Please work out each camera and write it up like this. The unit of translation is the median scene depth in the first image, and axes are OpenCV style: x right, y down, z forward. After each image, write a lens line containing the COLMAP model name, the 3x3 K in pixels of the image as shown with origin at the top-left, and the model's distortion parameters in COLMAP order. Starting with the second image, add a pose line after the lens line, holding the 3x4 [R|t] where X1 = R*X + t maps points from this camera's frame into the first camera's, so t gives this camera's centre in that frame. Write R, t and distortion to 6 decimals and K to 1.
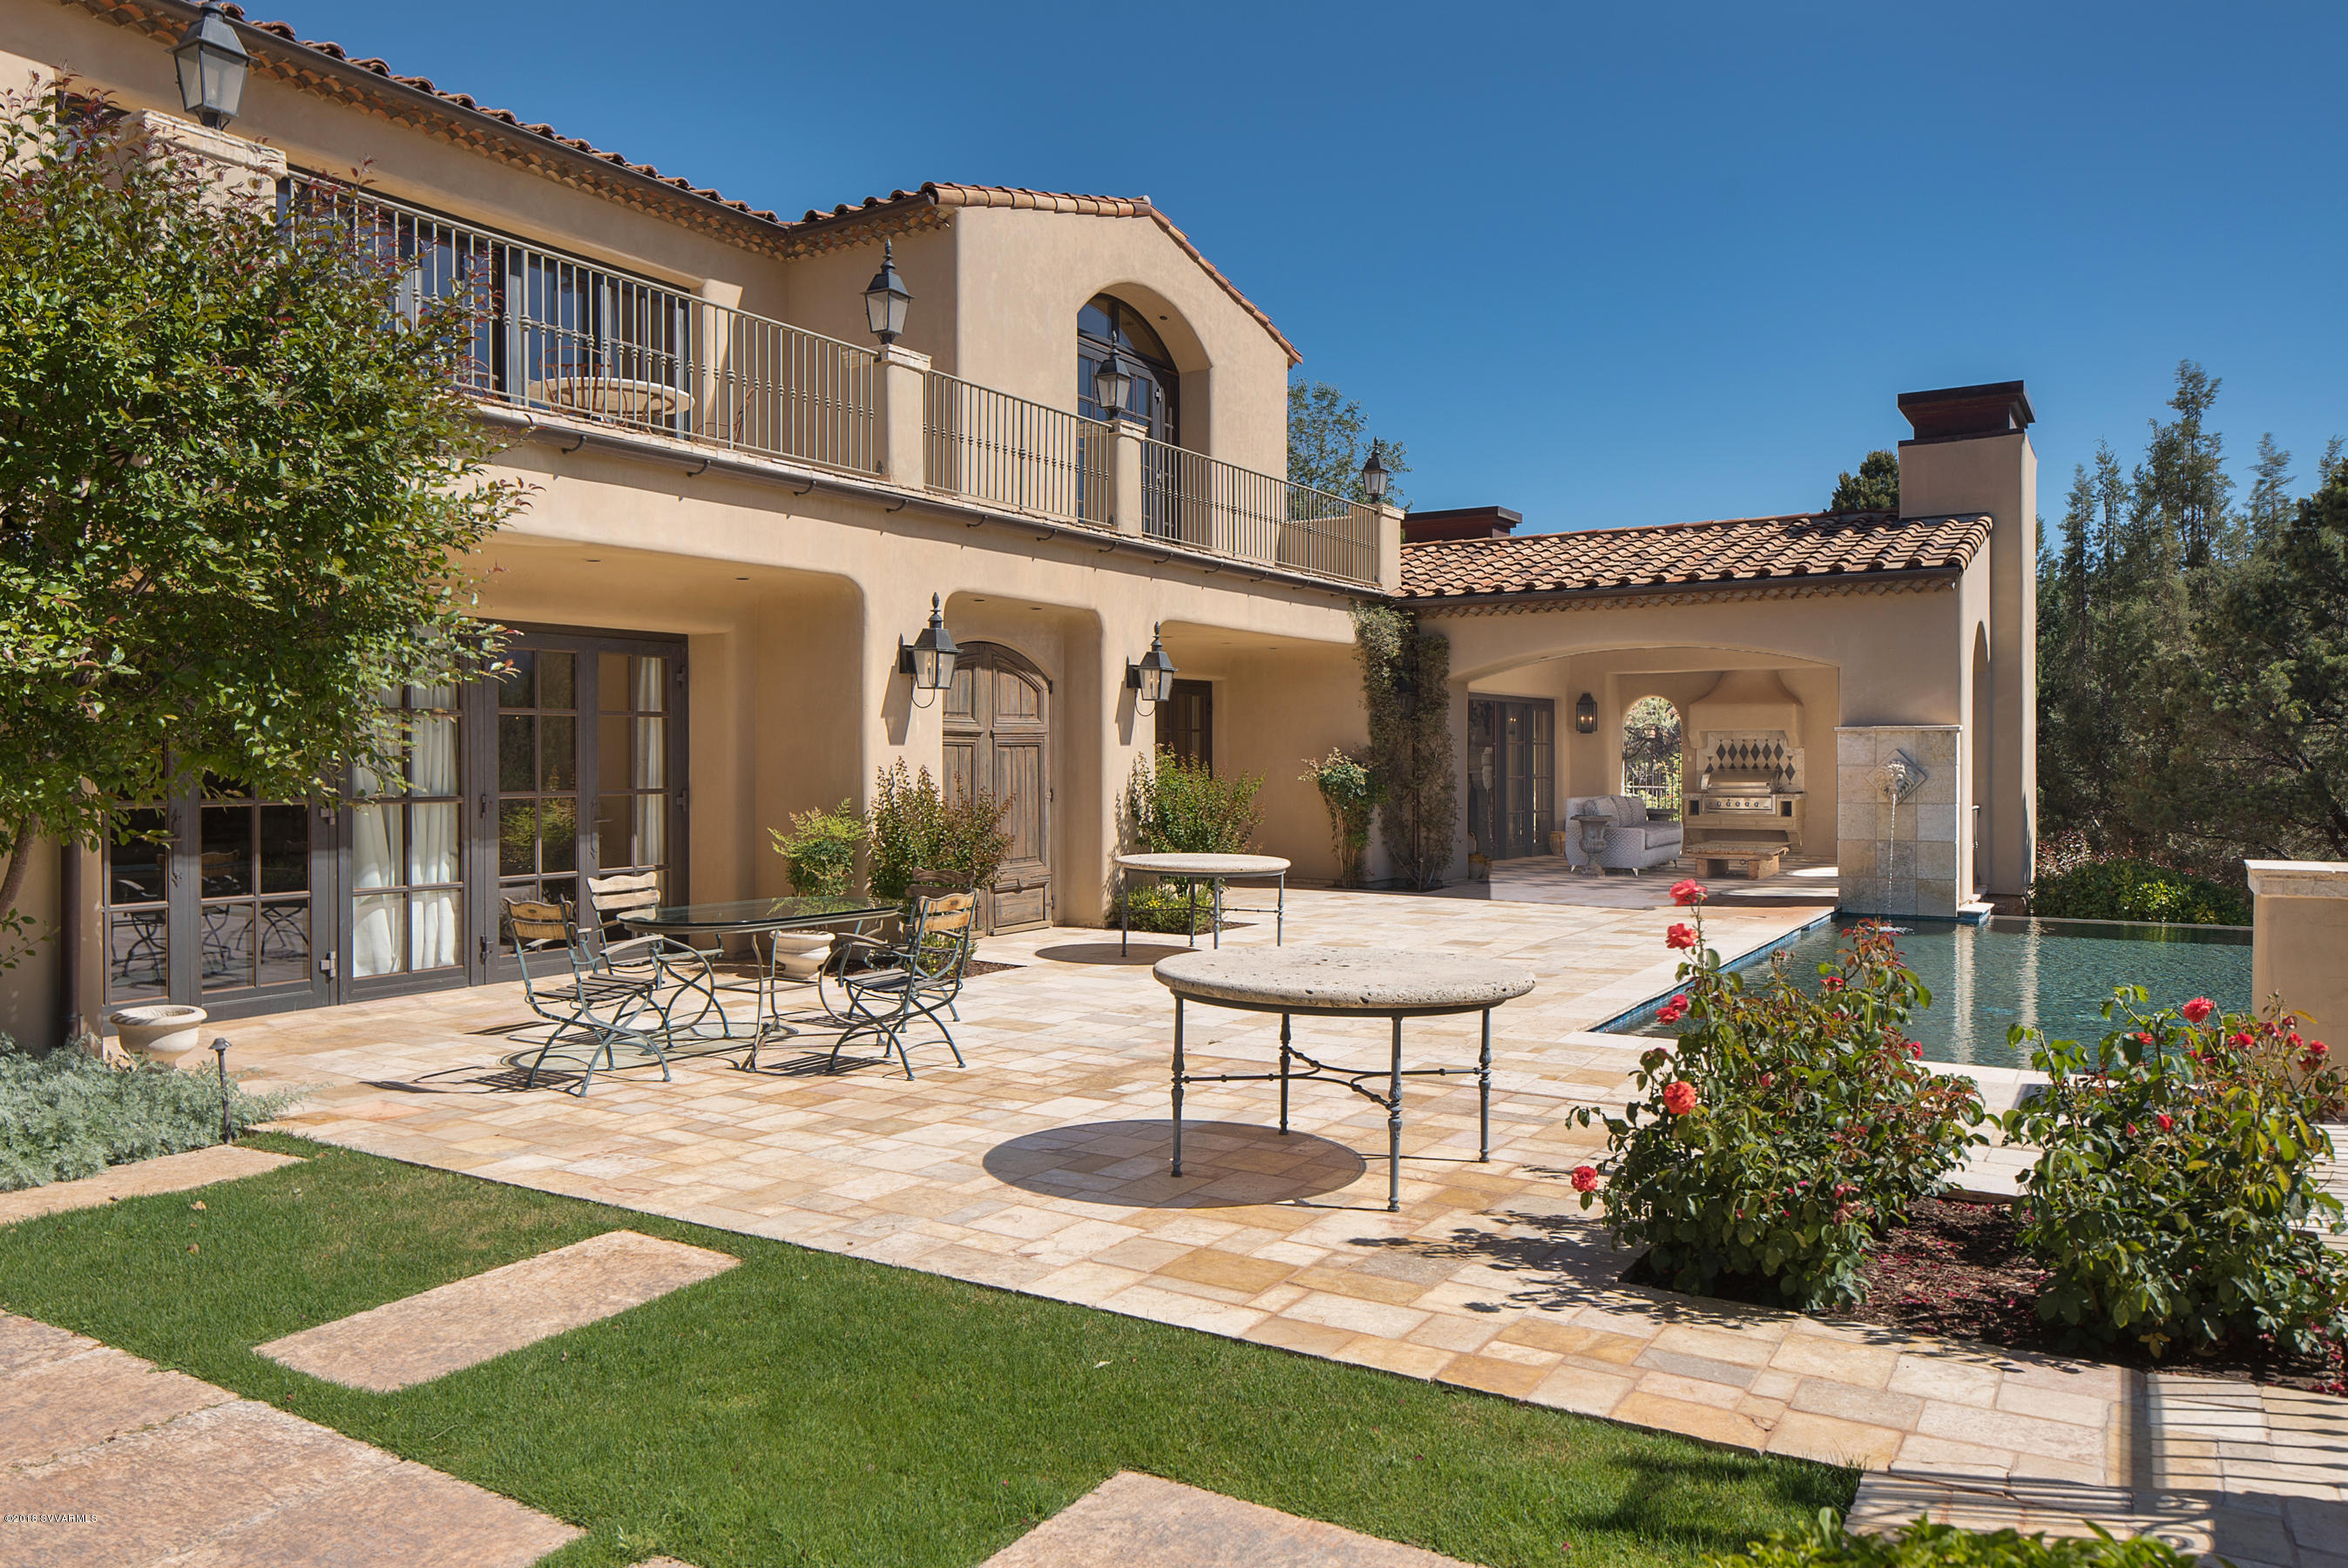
lens RADIAL K [[1612.2, 0, 1174.0], [0, 1612.2, 784.0], [0, 0, 1]] dist [-0.010182, -0.000340]
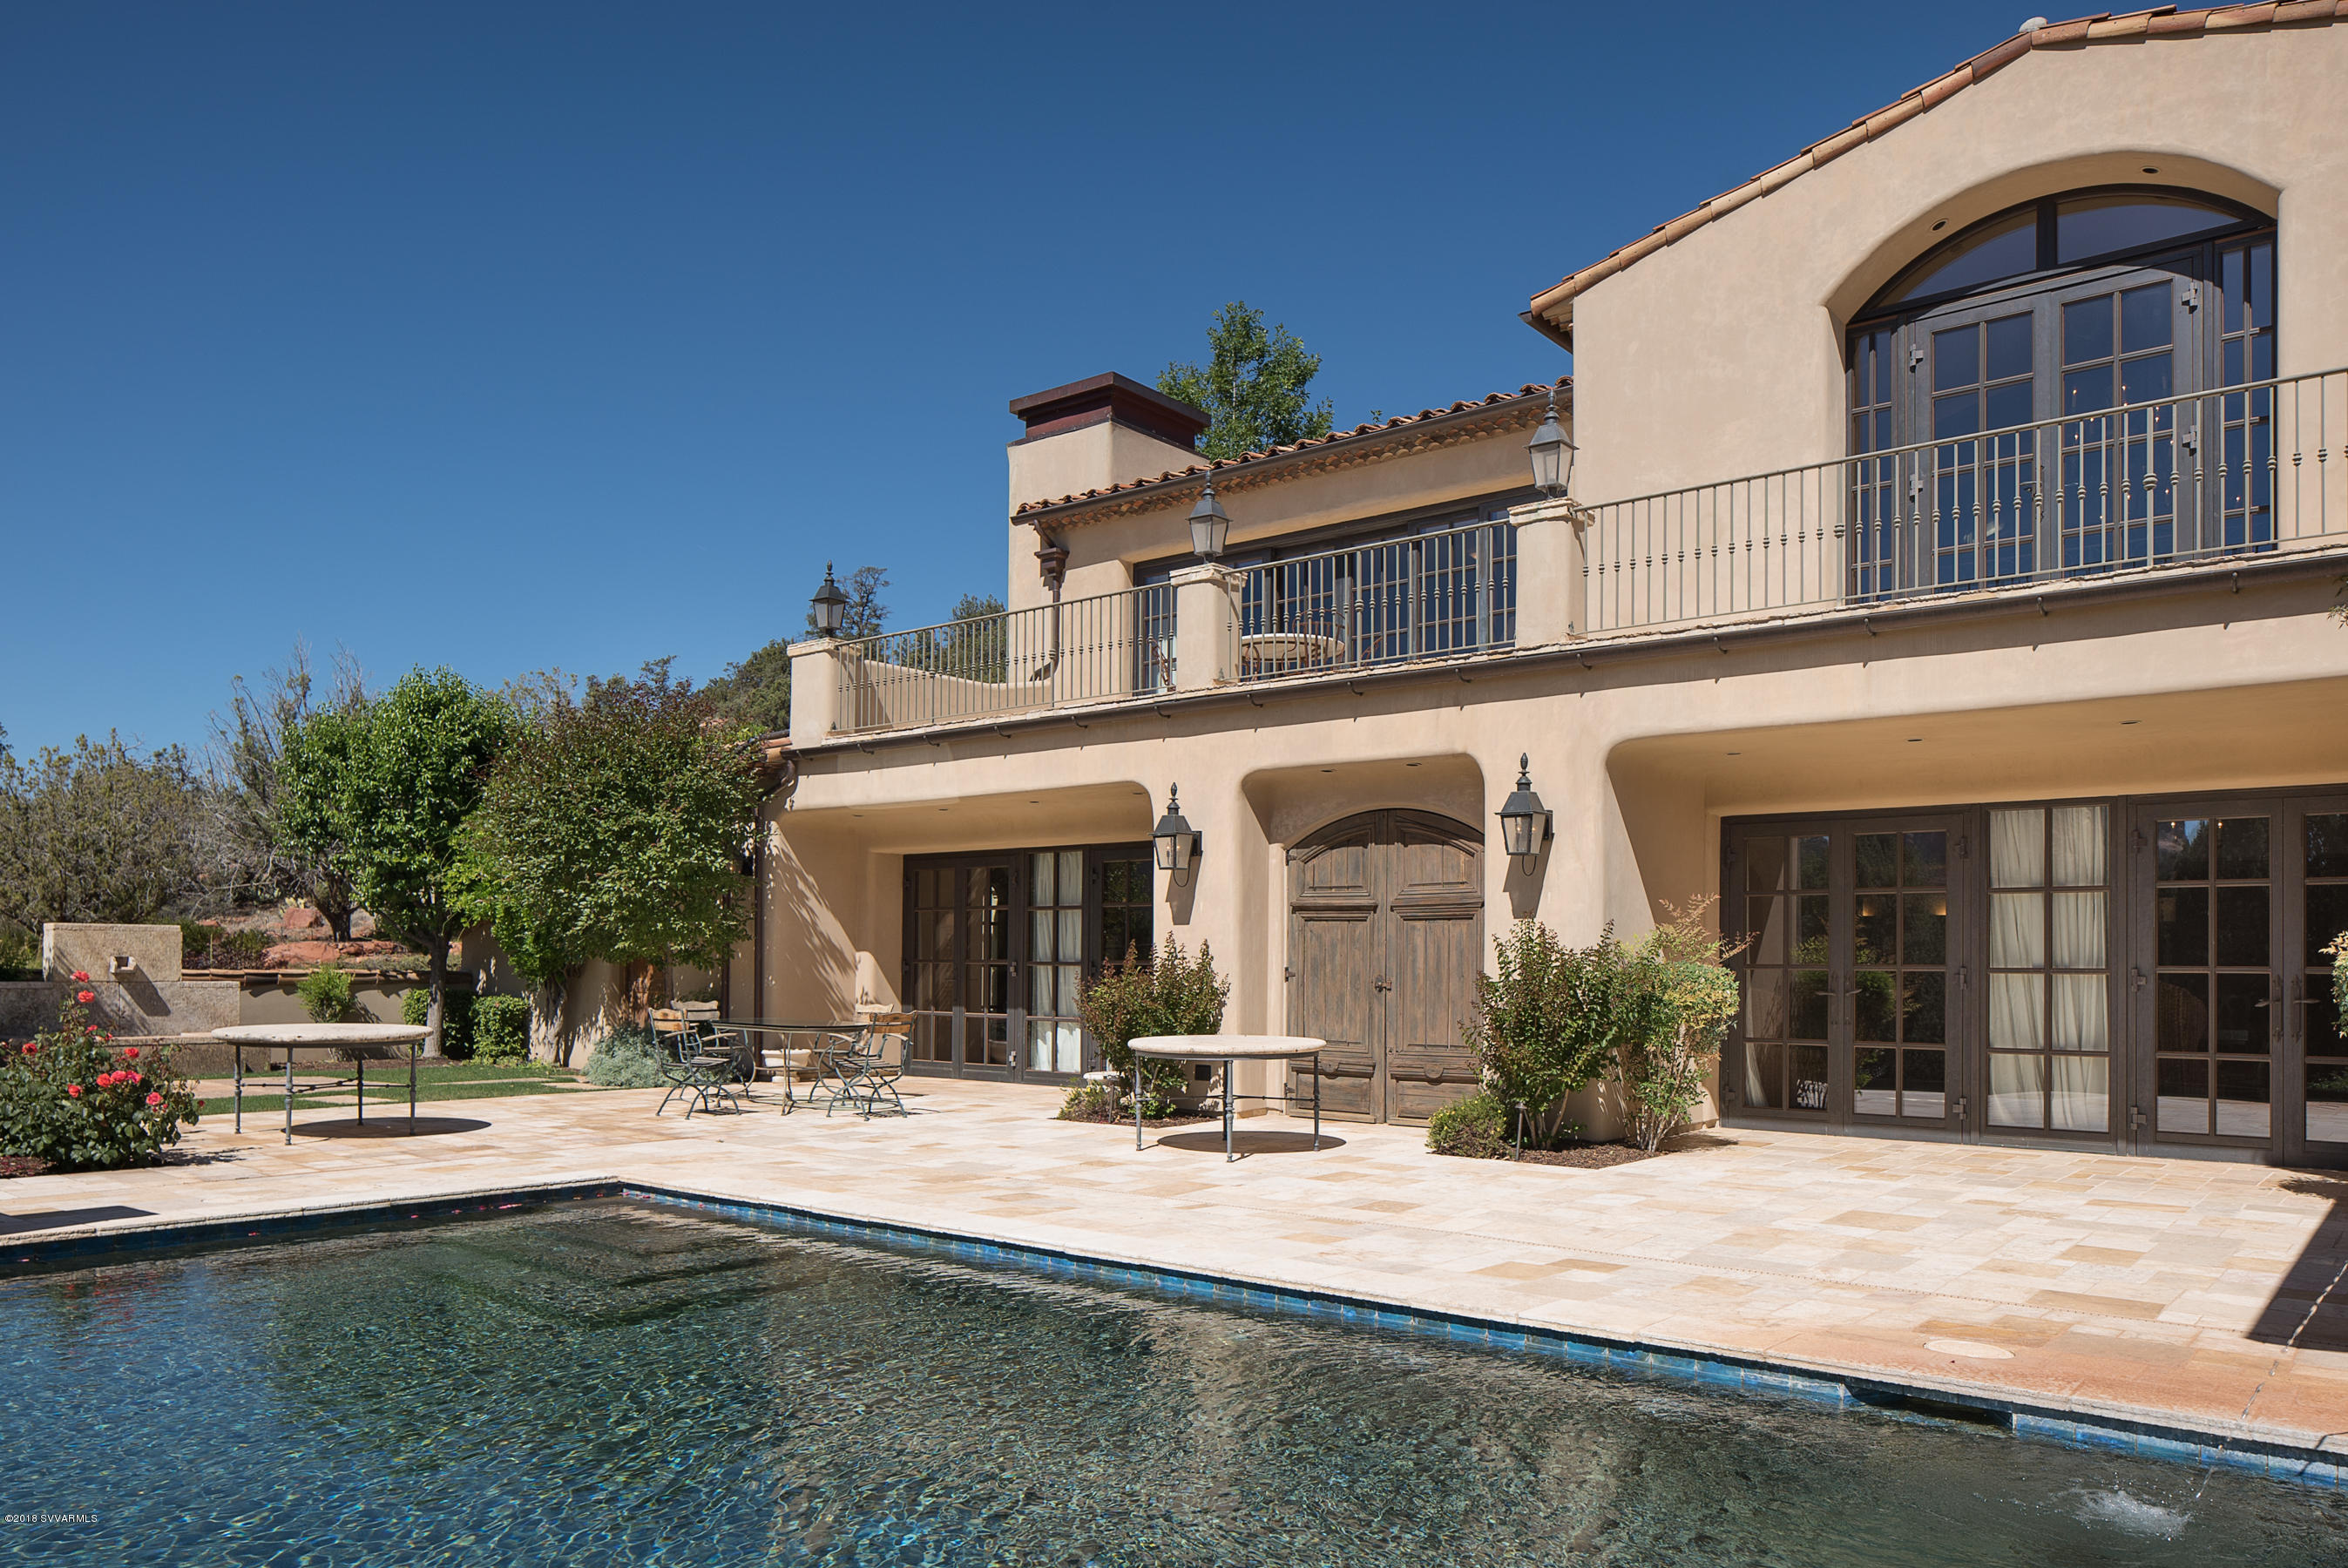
lens RADIAL K [[1647.2, 0, 1166.4], [0, 1647.2, 939.8], [0, 0, 1]] dist [0.001805, -0.000289]
pose [[-0.137382, -0.016753, -0.990376, 0.722045], [-0.025784, 0.999579, -0.013332, 0.003377], [0.990182, 0.023704, -0.137756, 0.857733]]
